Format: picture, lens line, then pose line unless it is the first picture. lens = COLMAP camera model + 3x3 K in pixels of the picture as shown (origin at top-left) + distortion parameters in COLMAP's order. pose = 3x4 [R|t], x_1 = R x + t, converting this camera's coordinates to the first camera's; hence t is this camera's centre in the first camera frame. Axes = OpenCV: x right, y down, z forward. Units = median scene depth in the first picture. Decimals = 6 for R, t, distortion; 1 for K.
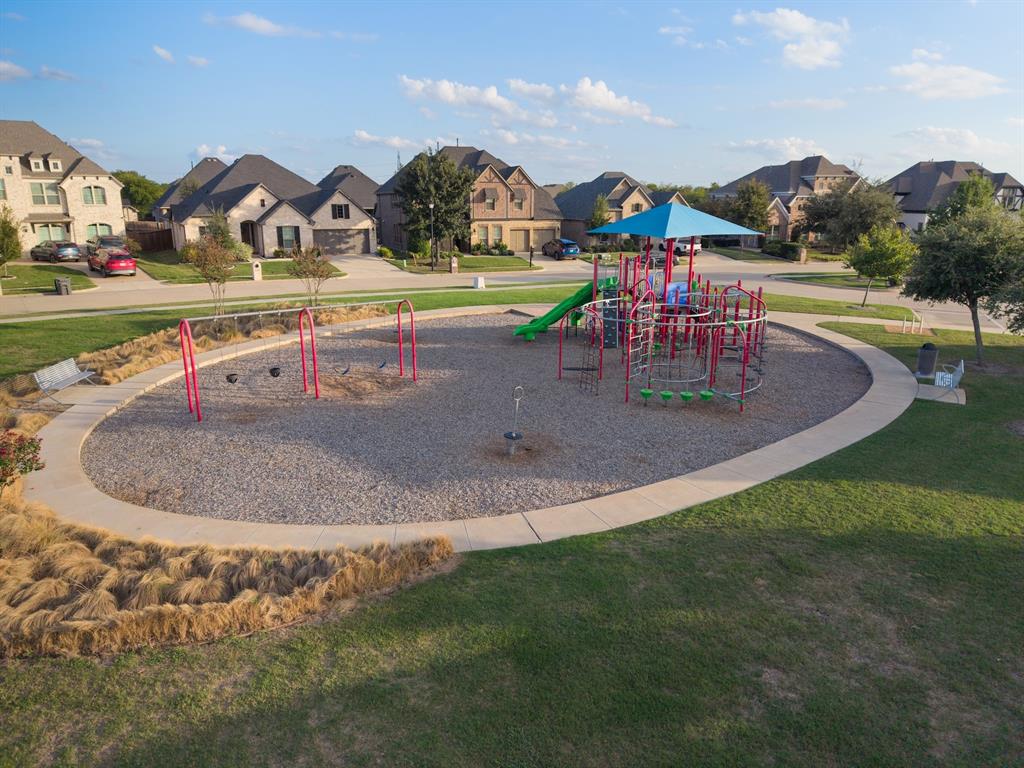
lens RADIAL K [[686.8, 0, 512.0], [0, 686.8, 384.0], [0, 0, 1]] dist [0.052283, -0.051463]
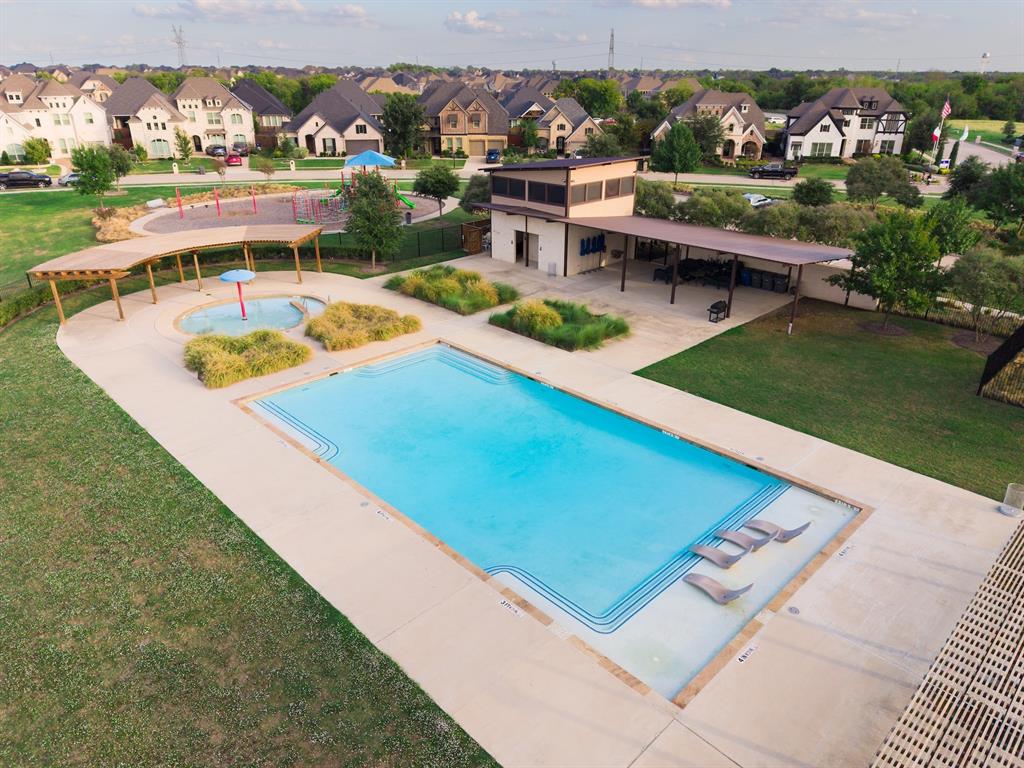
lens RADIAL K [[686.8, 0, 512.0], [0, 686.8, 384.0], [0, 0, 1]] dist [0.052283, -0.051463]
pose [[0.940648, 0.139379, -0.309442, 0.746483], [-0.087142, 0.980400, 0.176696, 0.034859], [0.328005, -0.139244, 0.934358, -0.587358]]
